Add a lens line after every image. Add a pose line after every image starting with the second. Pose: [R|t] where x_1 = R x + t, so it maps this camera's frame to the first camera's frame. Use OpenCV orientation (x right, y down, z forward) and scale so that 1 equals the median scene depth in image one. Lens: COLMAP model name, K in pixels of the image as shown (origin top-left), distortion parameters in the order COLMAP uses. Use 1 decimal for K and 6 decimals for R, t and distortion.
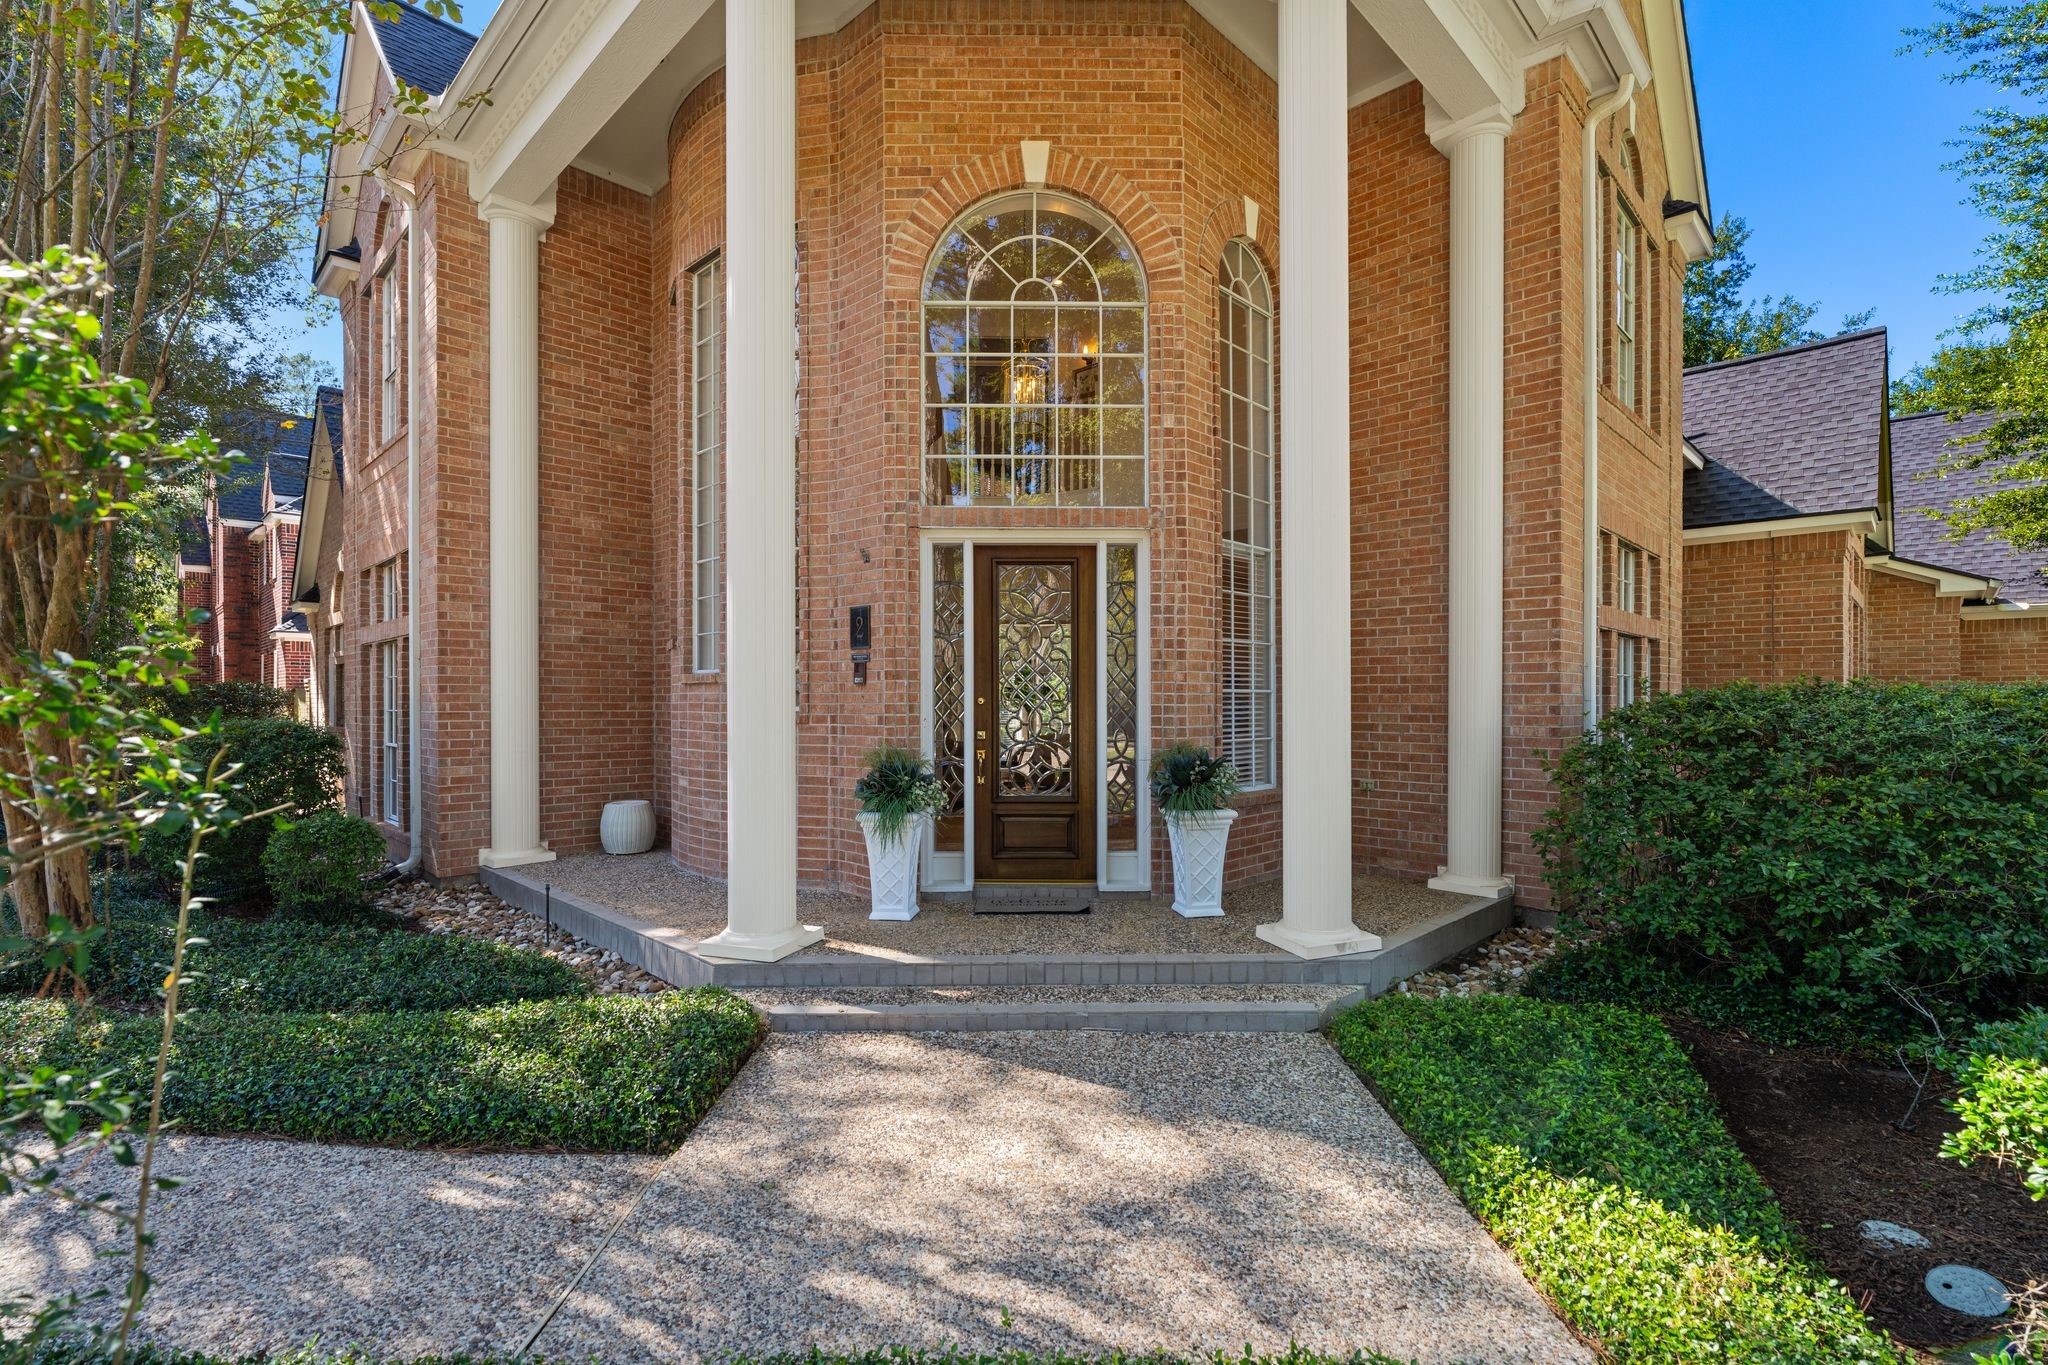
lens RADIAL K [[933.0, 0, 1032.1], [0, 933.0, 697.2], [0, 0, 1]] dist [0.000087, 0.000315]
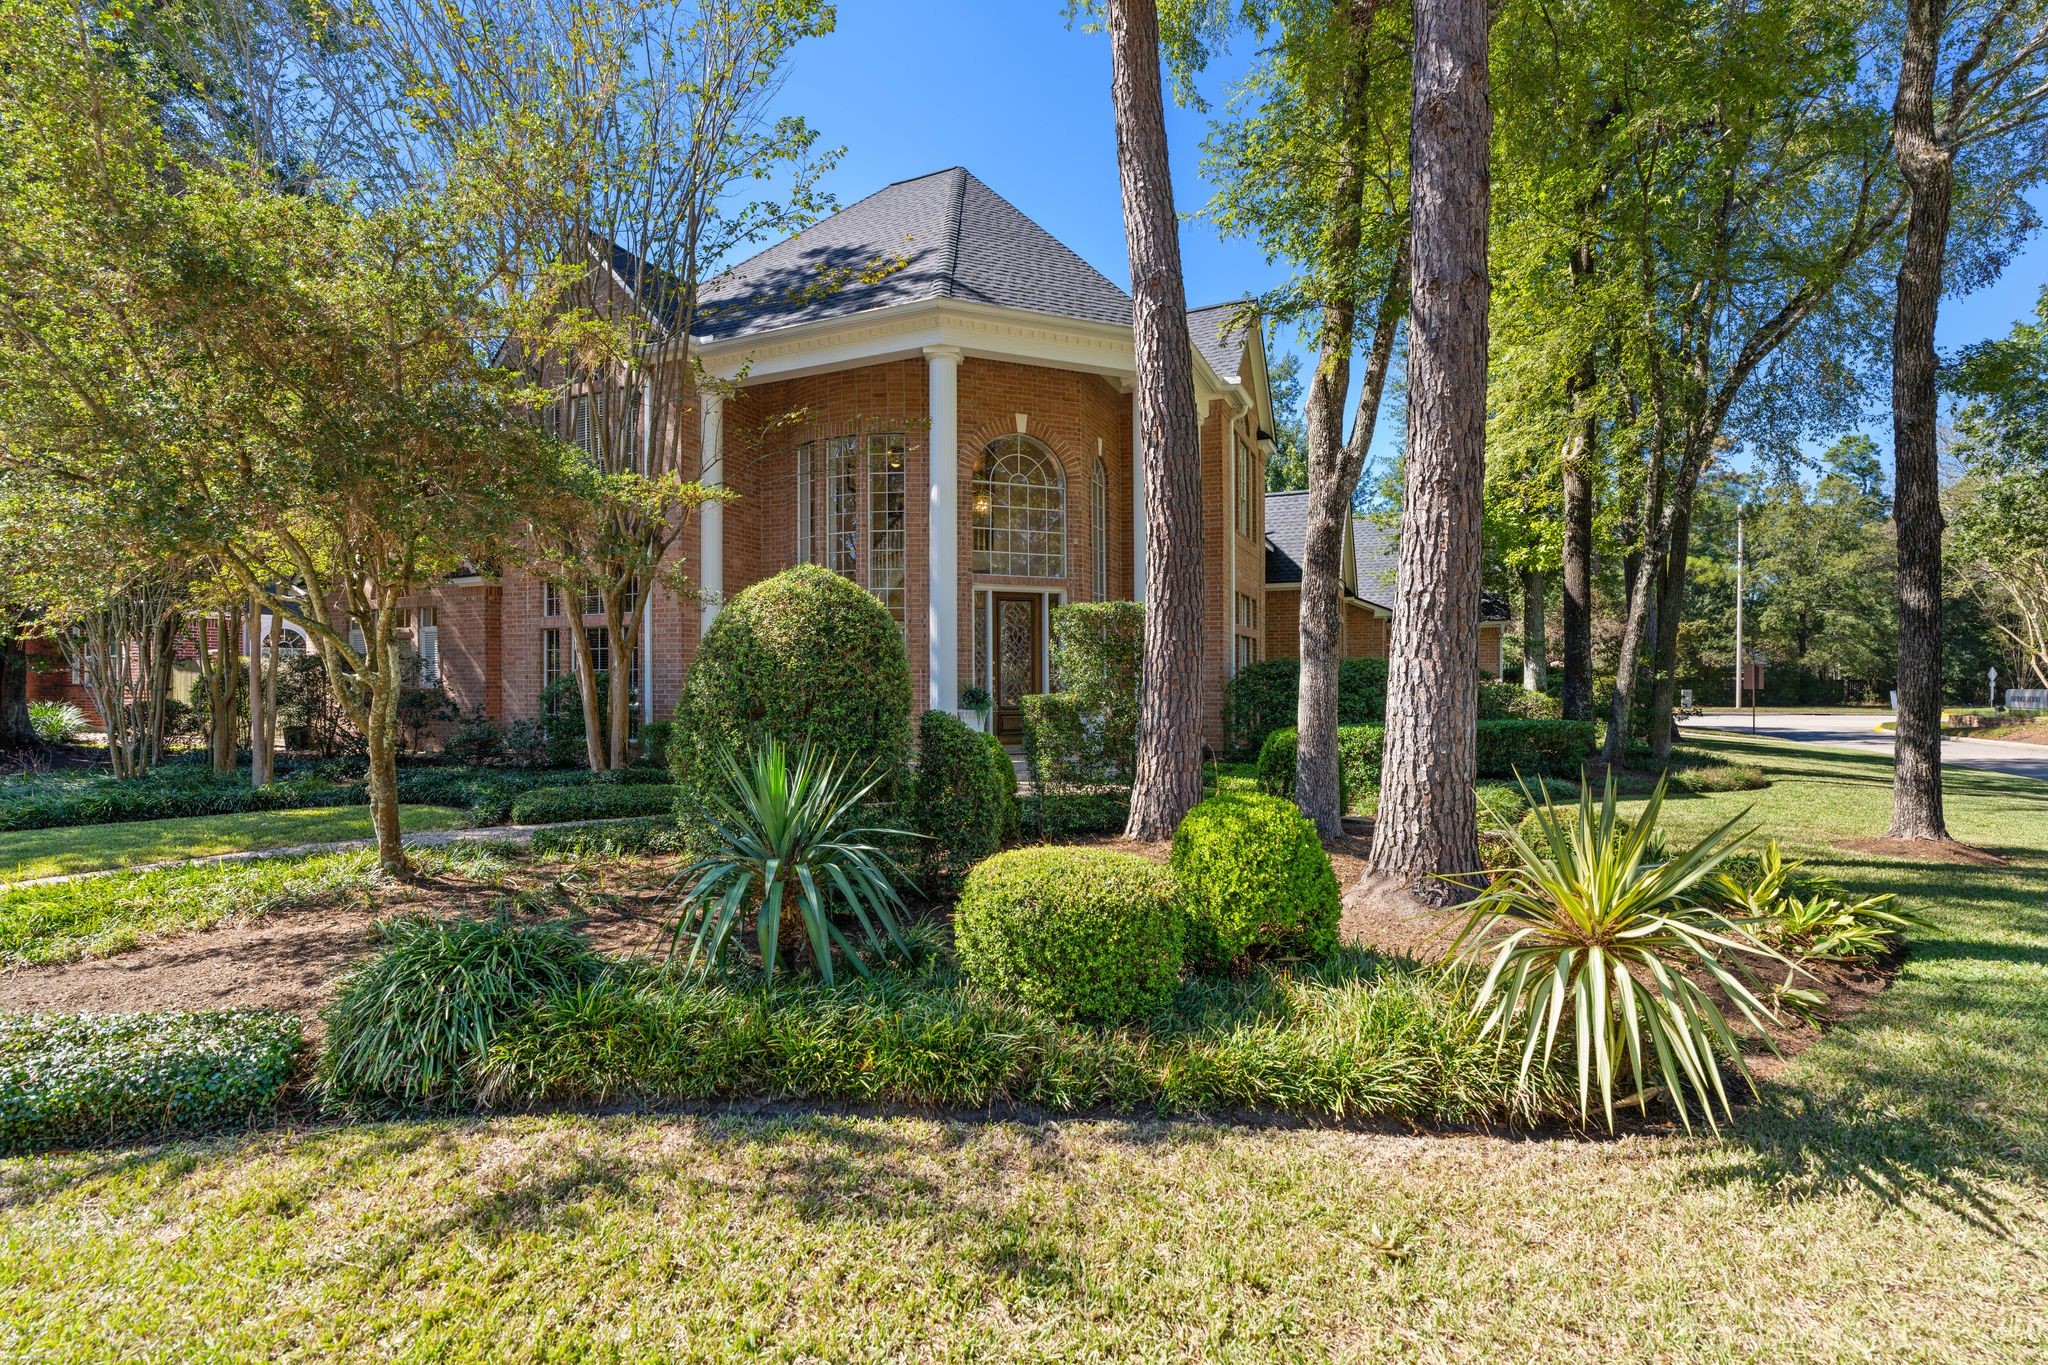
lens RADIAL K [[933.0, 0, 1020.2], [0, 933.0, 676.1], [0, 0, 1]] dist [0.000087, 0.000315]
pose [[0.937979, 0.001250, 0.346690, -0.750381], [0.000755, 0.999984, -0.005649, 0.046502], [-0.346692, 0.005561, 0.937963, -1.064554]]
